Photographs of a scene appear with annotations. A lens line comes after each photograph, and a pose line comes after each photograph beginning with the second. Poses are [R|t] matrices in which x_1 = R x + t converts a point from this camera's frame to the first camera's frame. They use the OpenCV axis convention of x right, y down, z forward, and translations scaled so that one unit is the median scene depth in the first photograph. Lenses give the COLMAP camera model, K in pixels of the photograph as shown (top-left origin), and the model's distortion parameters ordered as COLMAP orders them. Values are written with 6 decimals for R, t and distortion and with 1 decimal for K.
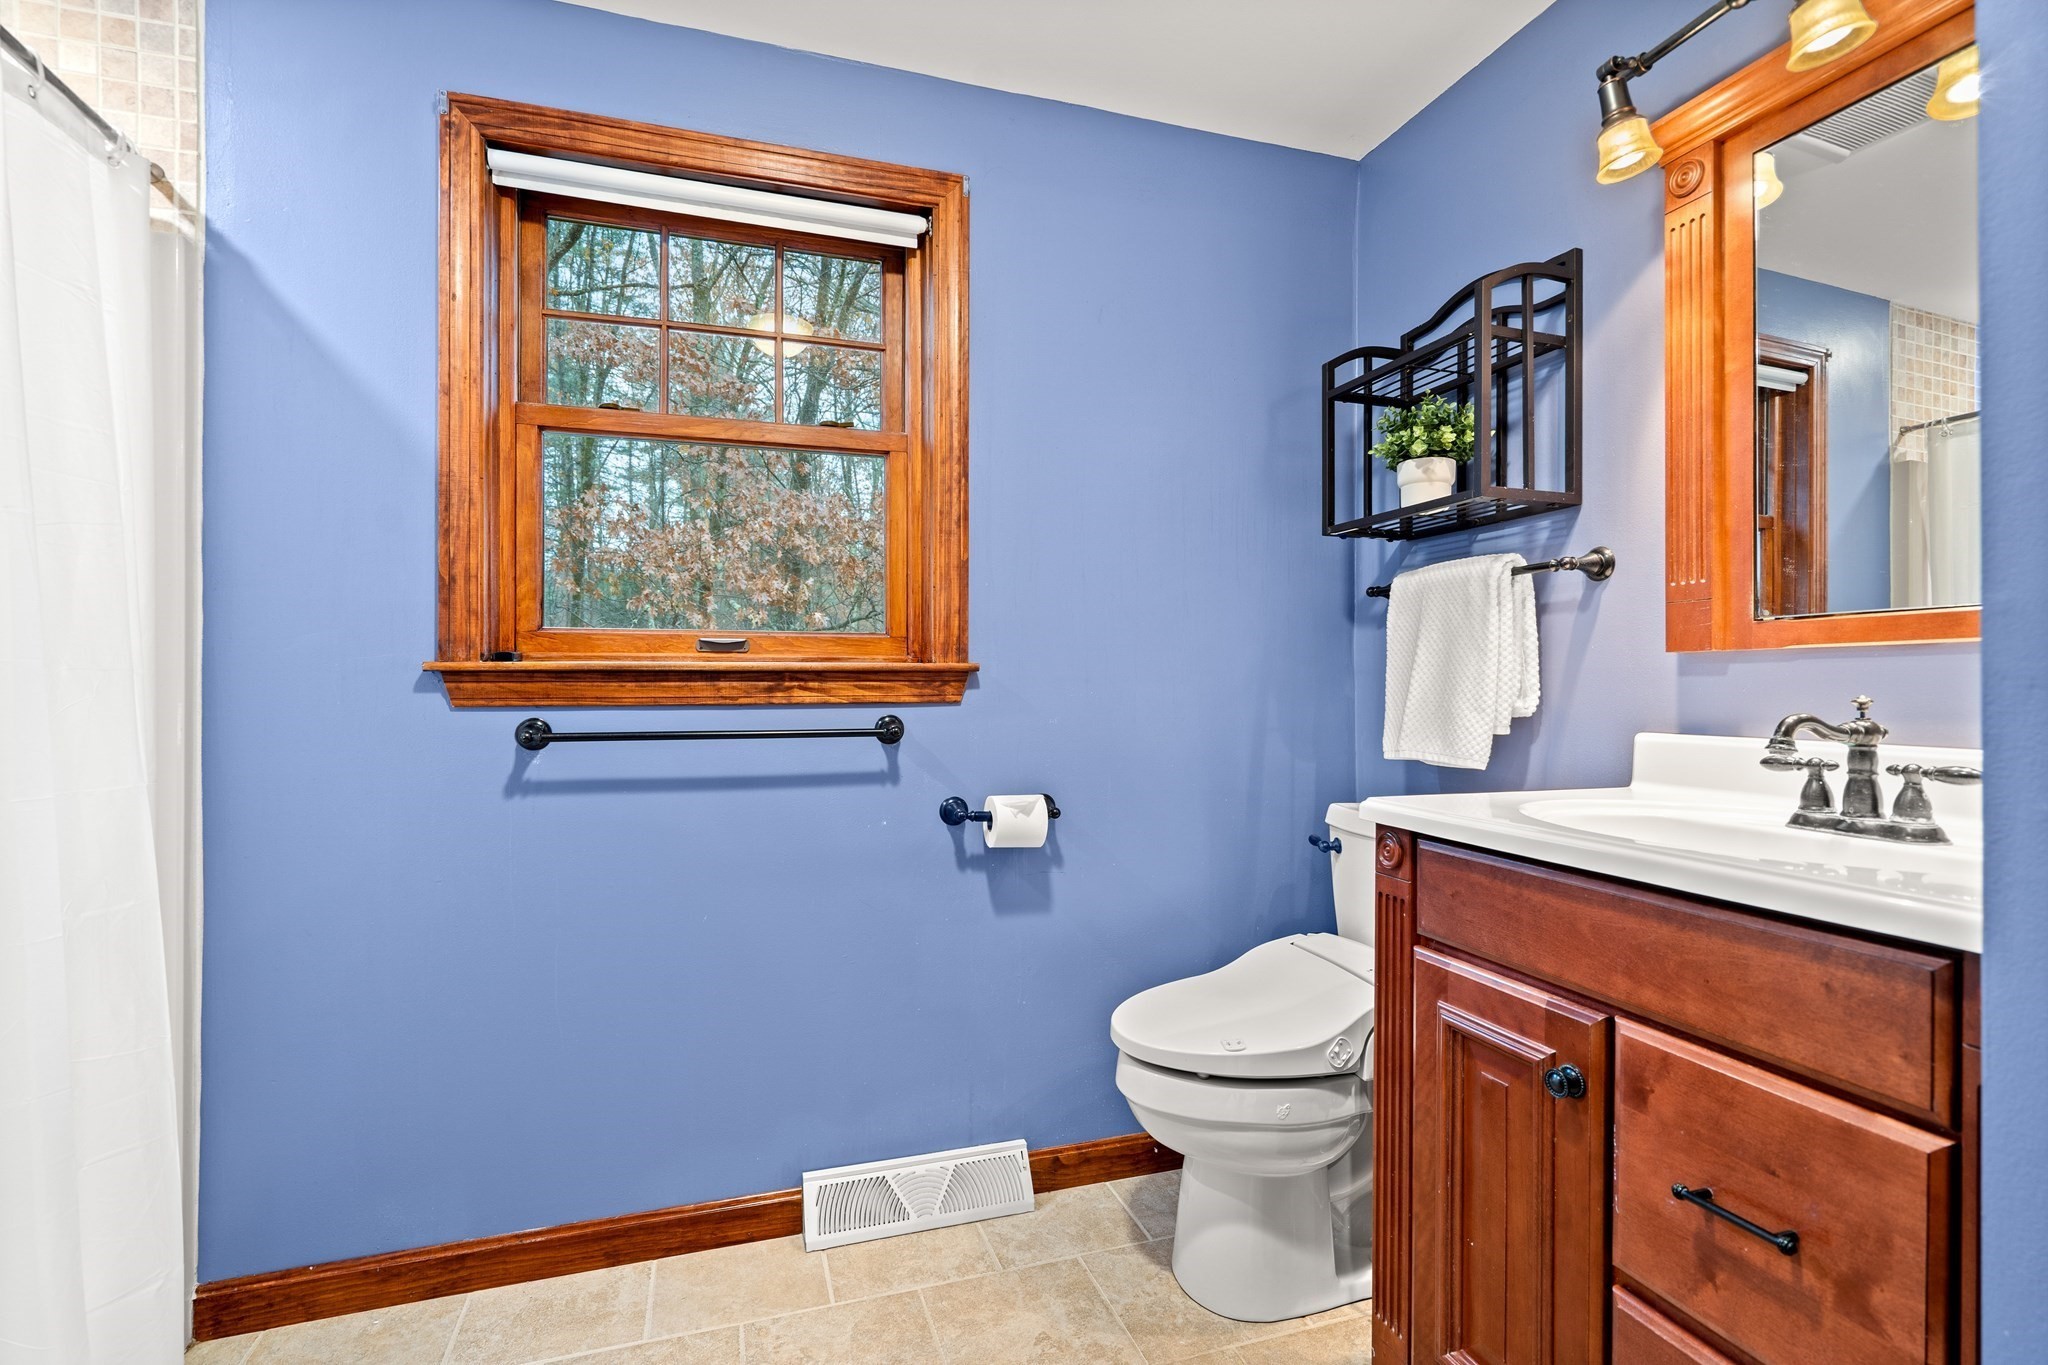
lens RADIAL K [[940.5, 0, 1027.4], [0, 940.5, 683.6], [0, 0, 1]] dist [-0.005615, 0.003777]
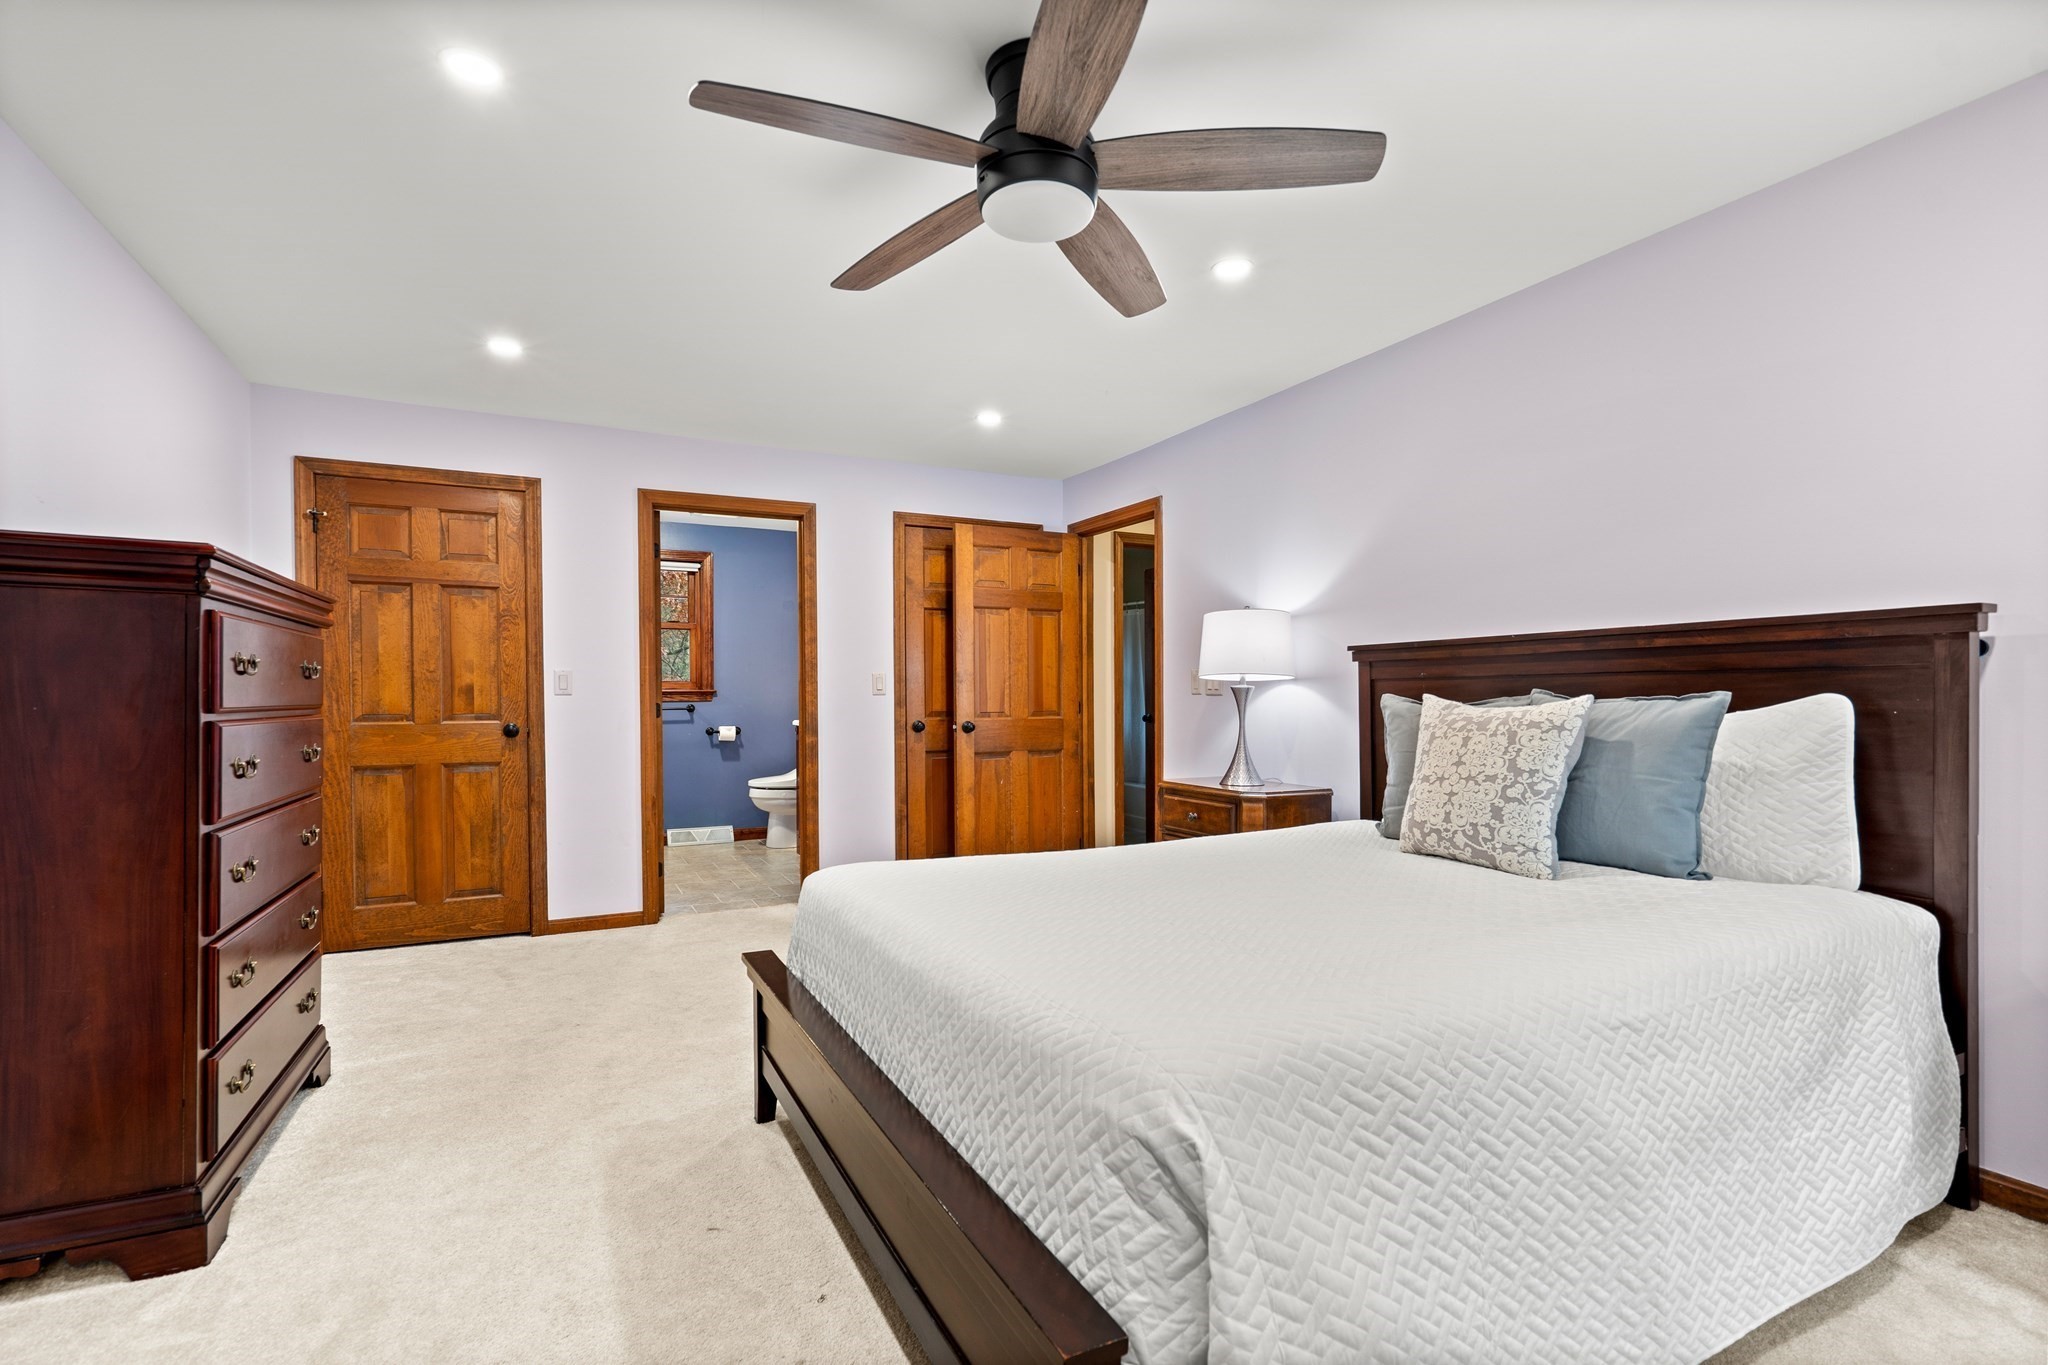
lens RADIAL K [[940.5, 0, 1014.9], [0, 940.5, 682.0], [0, 0, 1]] dist [-0.005615, 0.003777]
pose [[0.990057, -0.004434, 0.140599, 0.564250], [0.003798, 0.999981, 0.004792, -0.063370], [-0.140618, -0.004211, 0.990055, -2.675018]]
